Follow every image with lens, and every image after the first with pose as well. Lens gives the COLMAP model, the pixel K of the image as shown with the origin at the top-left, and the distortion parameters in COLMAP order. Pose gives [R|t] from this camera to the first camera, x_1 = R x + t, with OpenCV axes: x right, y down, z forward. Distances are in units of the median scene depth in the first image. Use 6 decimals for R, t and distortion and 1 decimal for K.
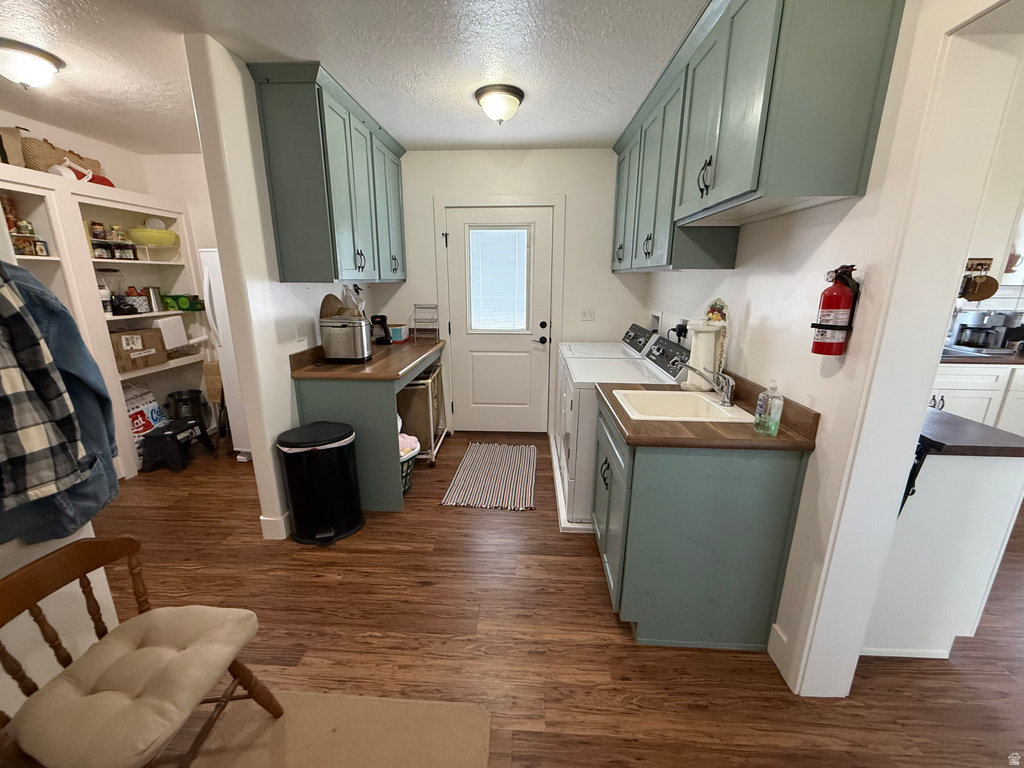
lens RADIAL K [[409.2, 0, 511.0], [0, 409.2, 383.6], [0, 0, 1]] dist [-0.001655, -0.000406]
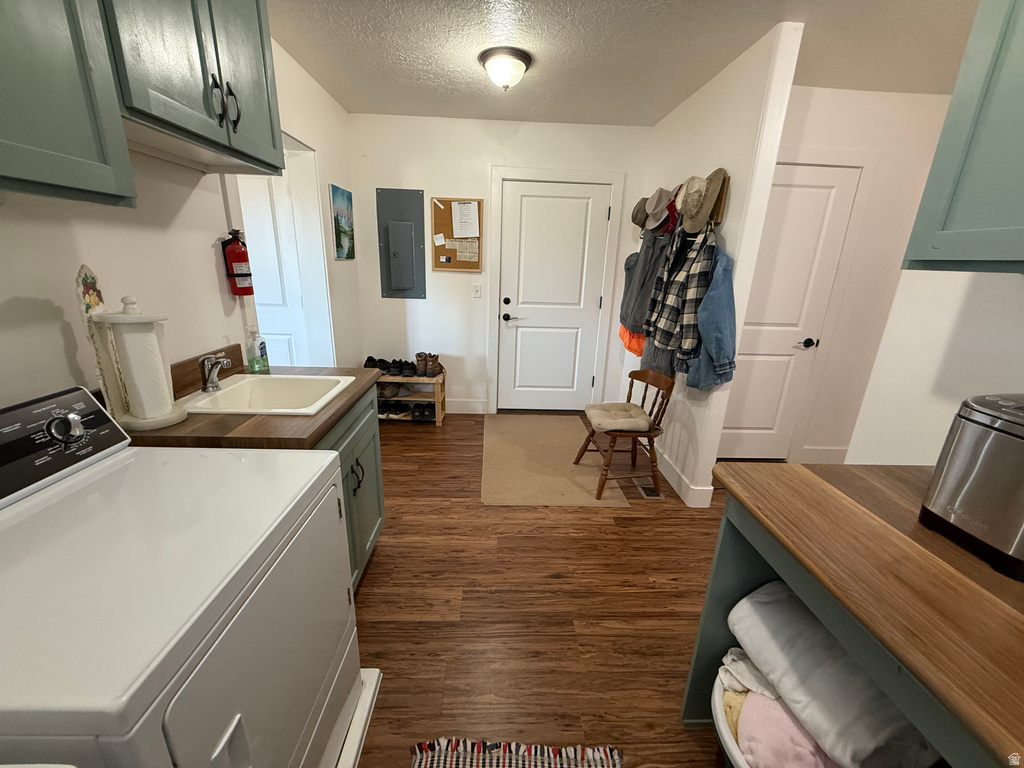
lens RADIAL K [[409.2, 0, 507.4], [0, 409.2, 387.2], [0, 0, 1]] dist [-0.001655, -0.000406]
pose [[-0.996615, -0.011503, -0.081397, -0.009440], [-0.052799, 0.848500, 0.526556, -0.438778], [0.063009, 0.529071, -0.846235, 1.796599]]
